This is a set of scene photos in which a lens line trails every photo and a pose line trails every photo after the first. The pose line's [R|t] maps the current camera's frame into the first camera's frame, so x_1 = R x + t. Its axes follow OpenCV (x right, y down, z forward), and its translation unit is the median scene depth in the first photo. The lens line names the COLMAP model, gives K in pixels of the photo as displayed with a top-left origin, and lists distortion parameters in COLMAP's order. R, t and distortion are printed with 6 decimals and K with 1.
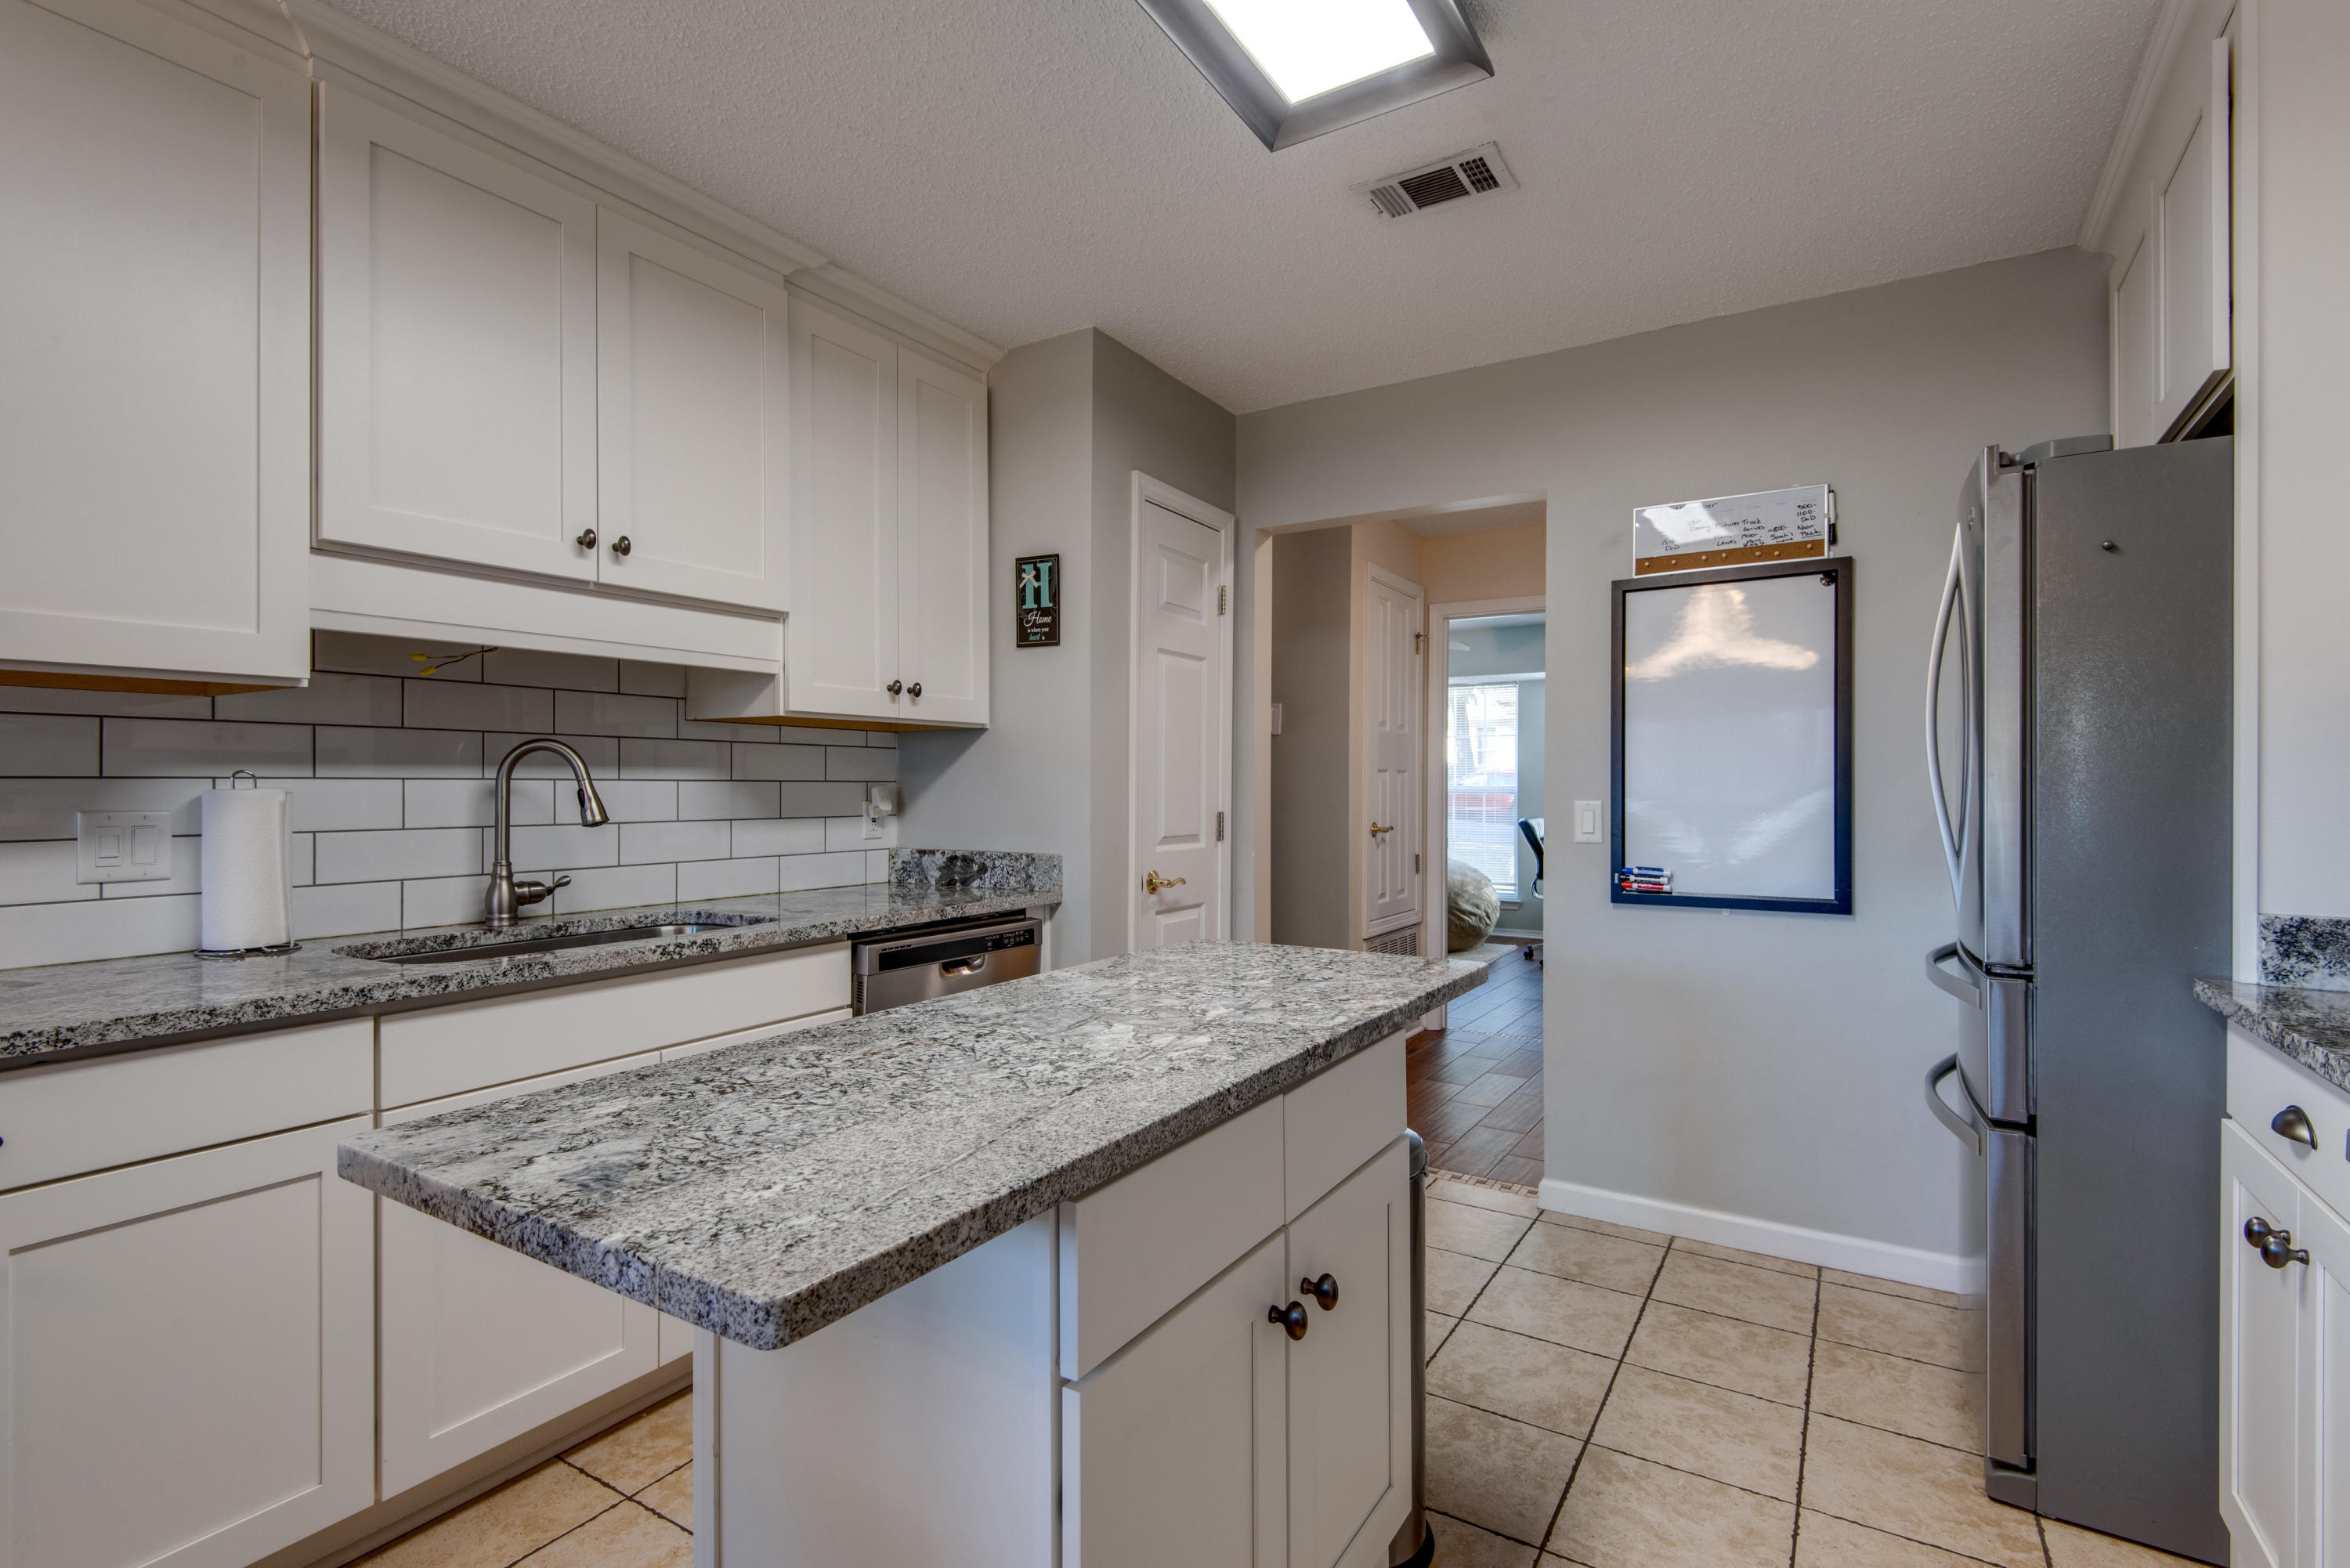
lens RADIAL K [[1108.6, 0, 1173.2], [0, 1108.6, 789.3], [0, 0, 1]] dist [0.021287, -0.008177]
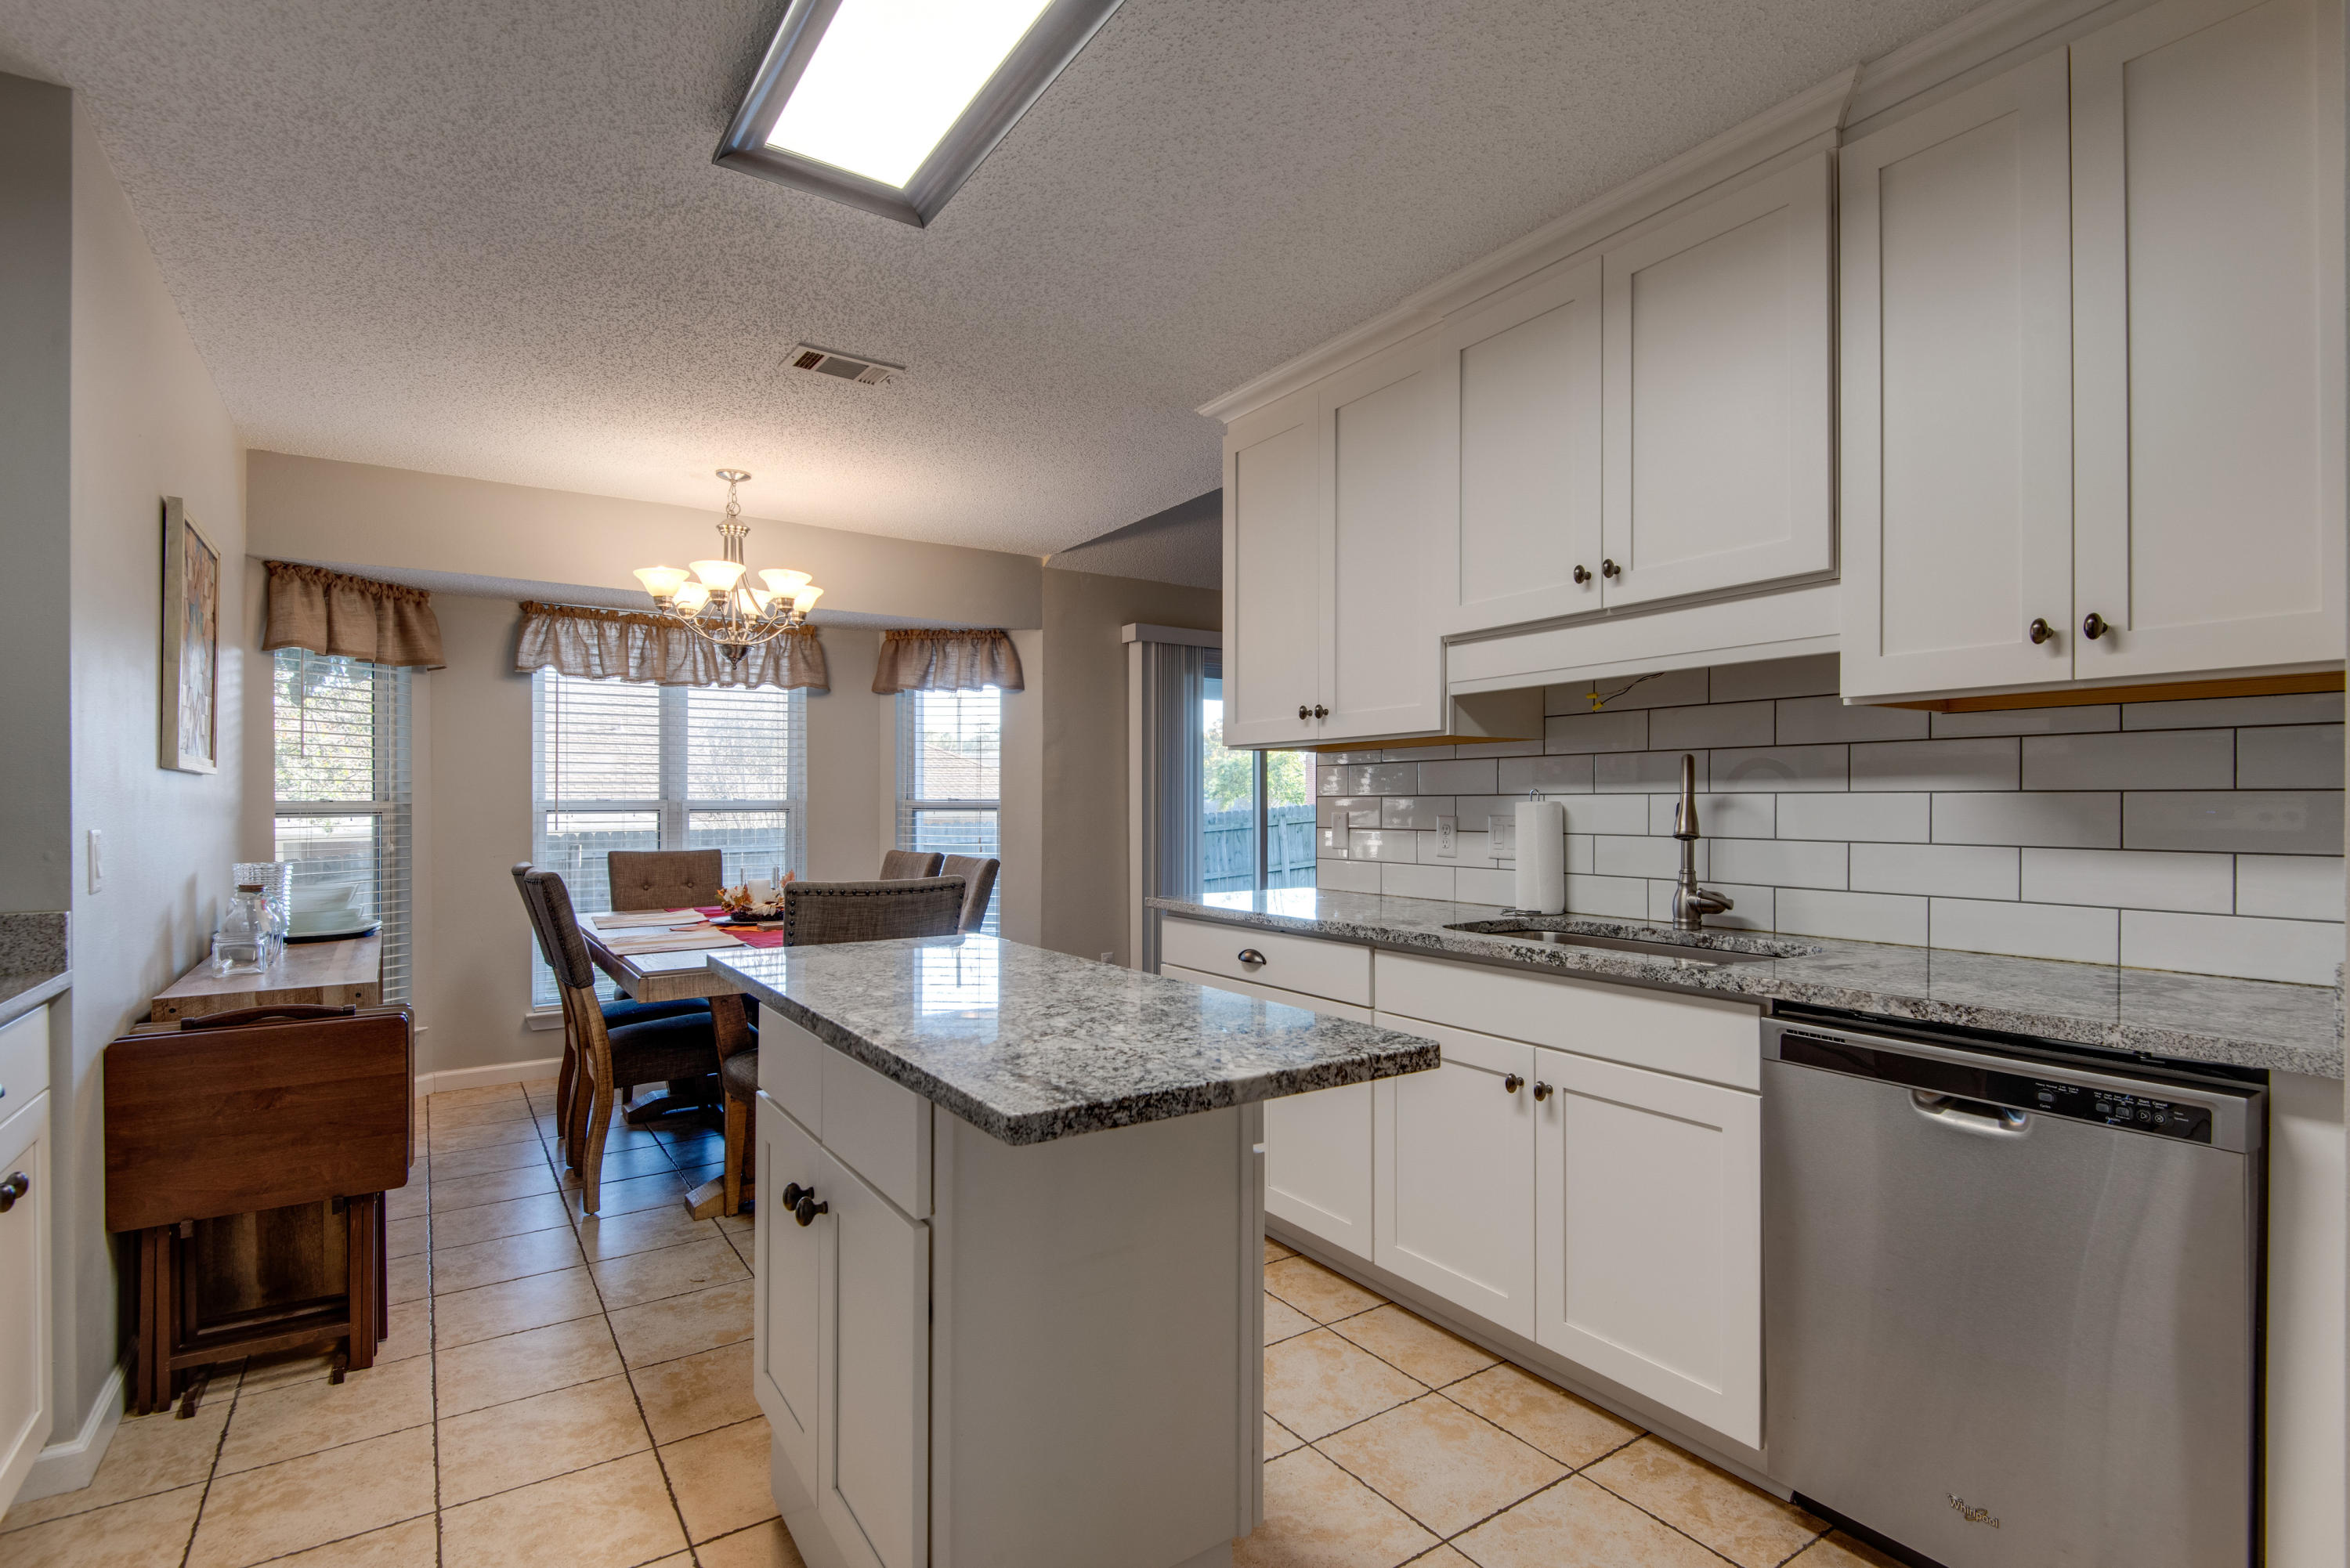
lens RADIAL K [[1108.6, 0, 1153.6], [0, 1108.6, 799.8], [0, 0, 1]] dist [0.021287, -0.008177]
pose [[-0.414973, -0.000095, -0.909834, 0.463325], [-0.002491, 0.999996, 0.001032, -0.002051], [0.909830, 0.002695, -0.414972, 0.773084]]
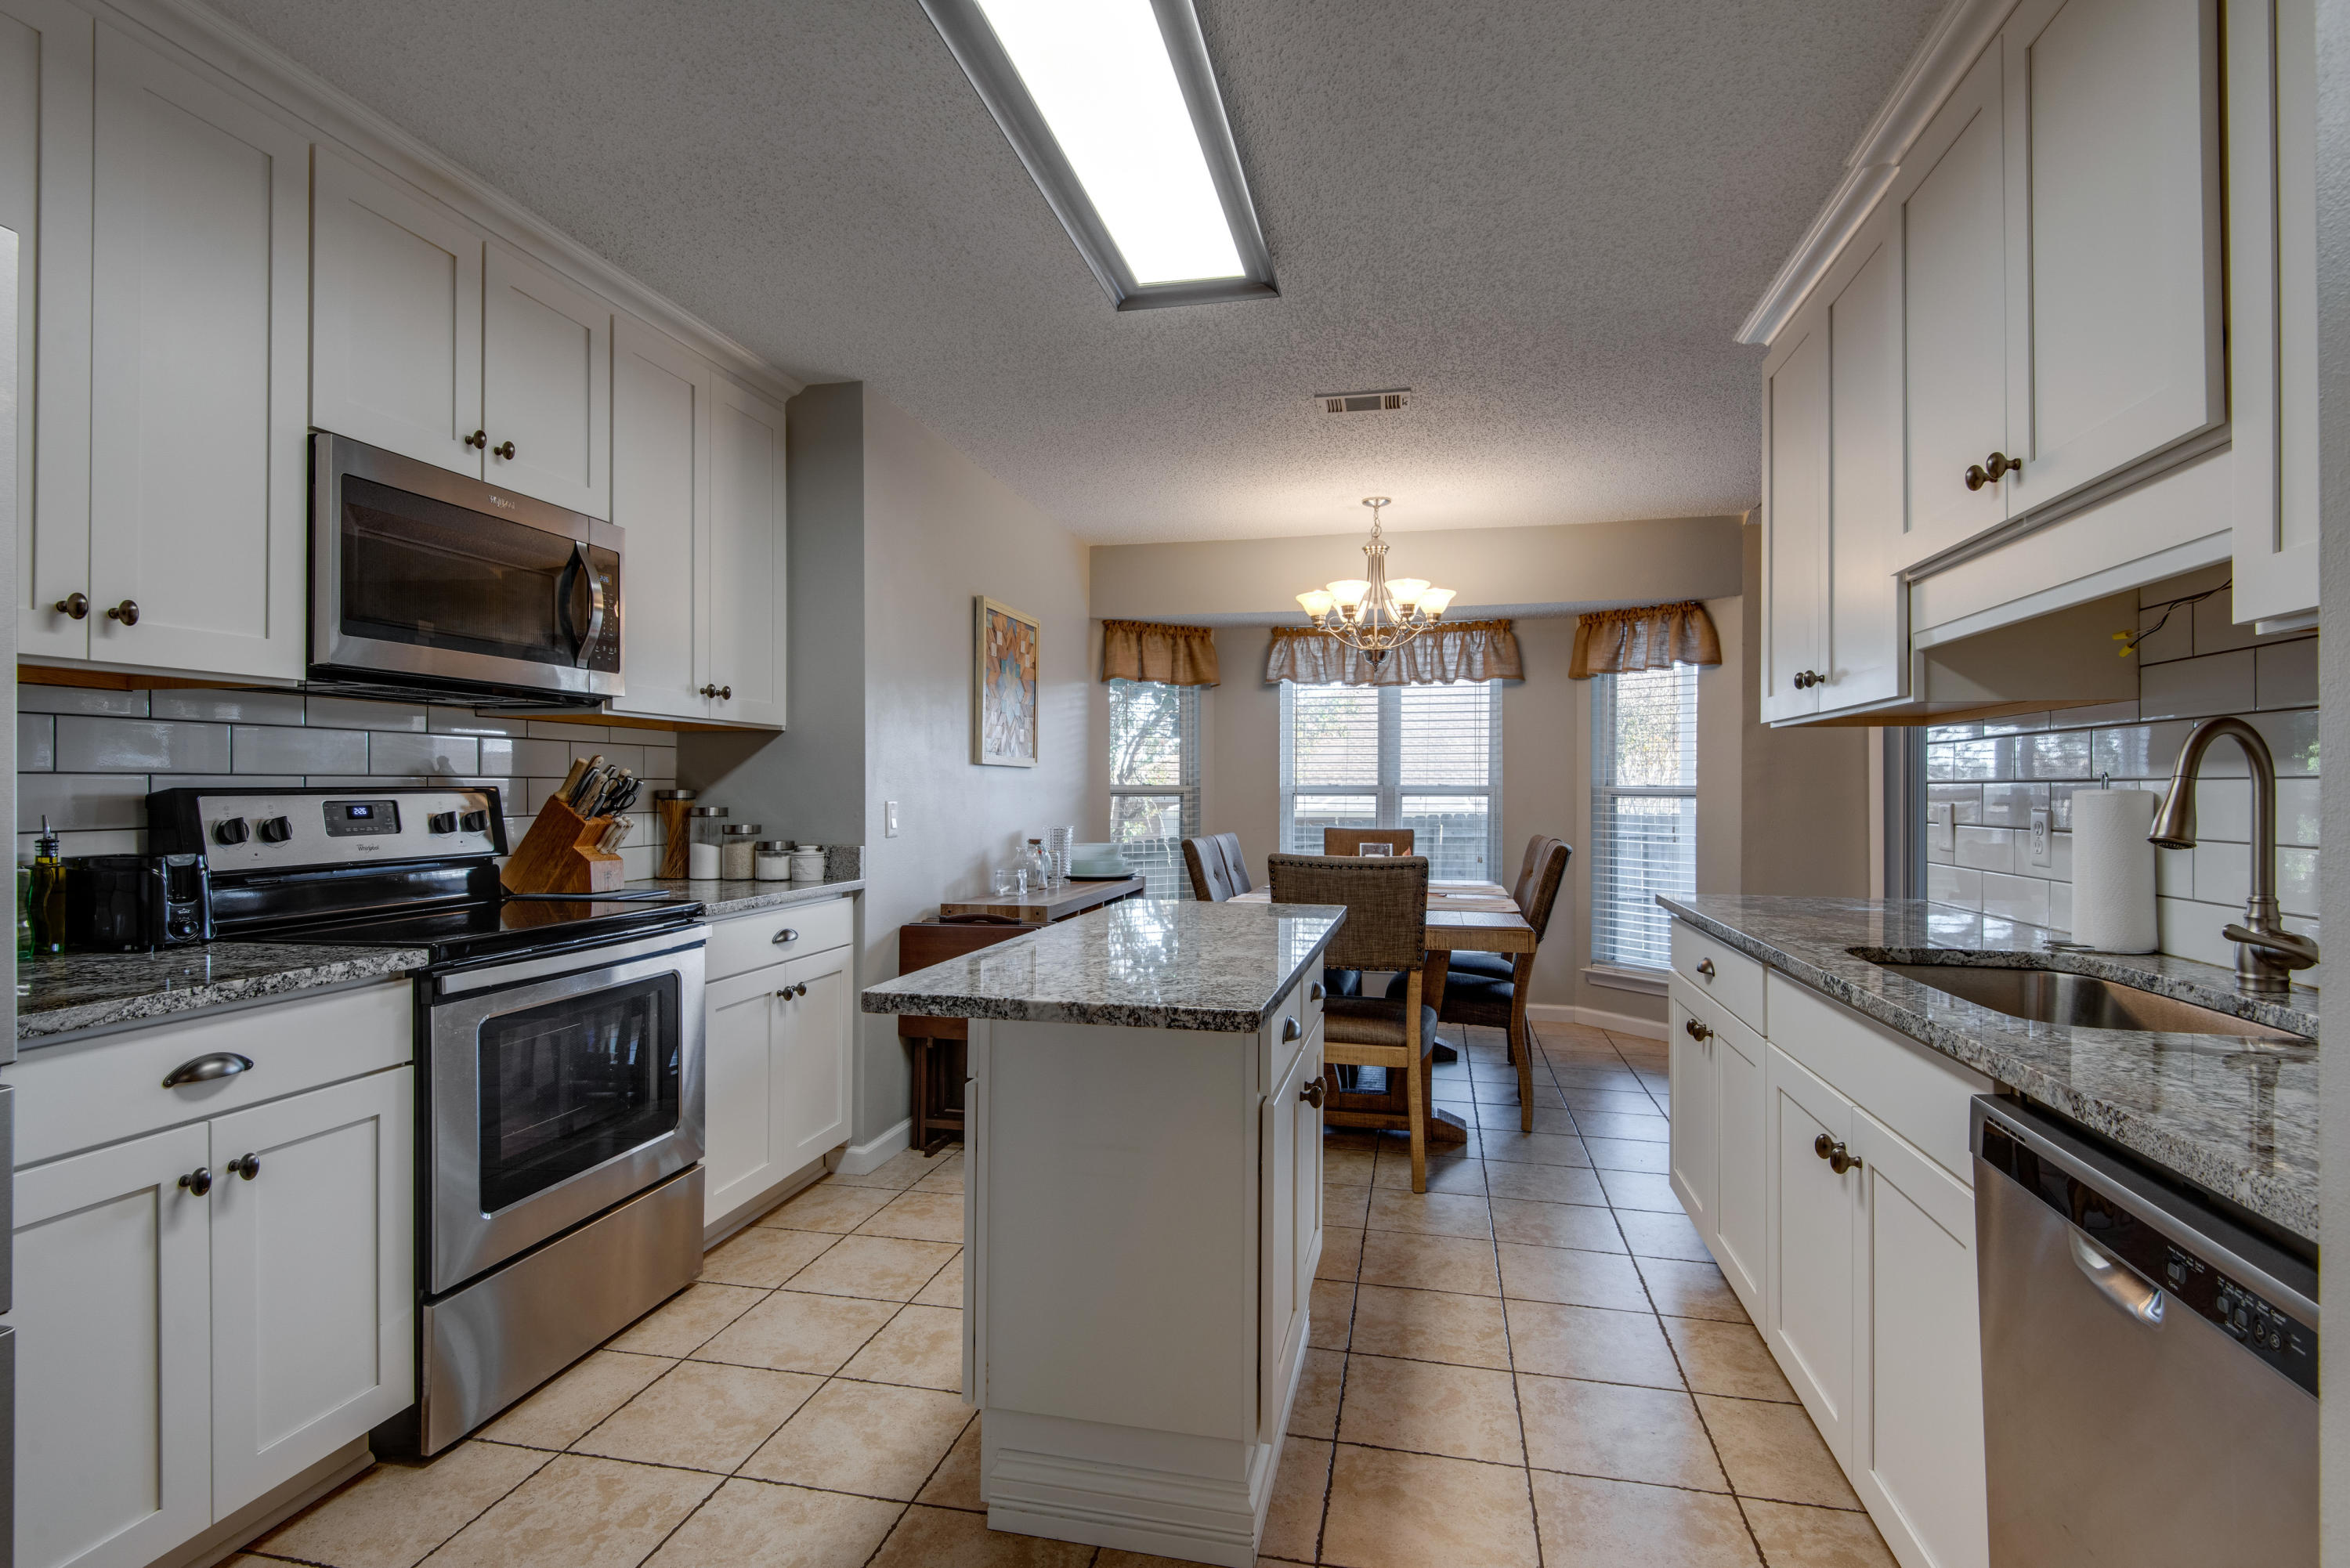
lens RADIAL K [[1108.6, 0, 1175.0], [0, 1108.6, 777.1], [0, 0, 1]] dist [0.021287, -0.008177]
pose [[-0.943900, -0.005117, -0.330192, 0.203427], [-0.003964, 0.999983, -0.004165, -0.002669], [0.330208, -0.002622, -0.943904, 1.129285]]
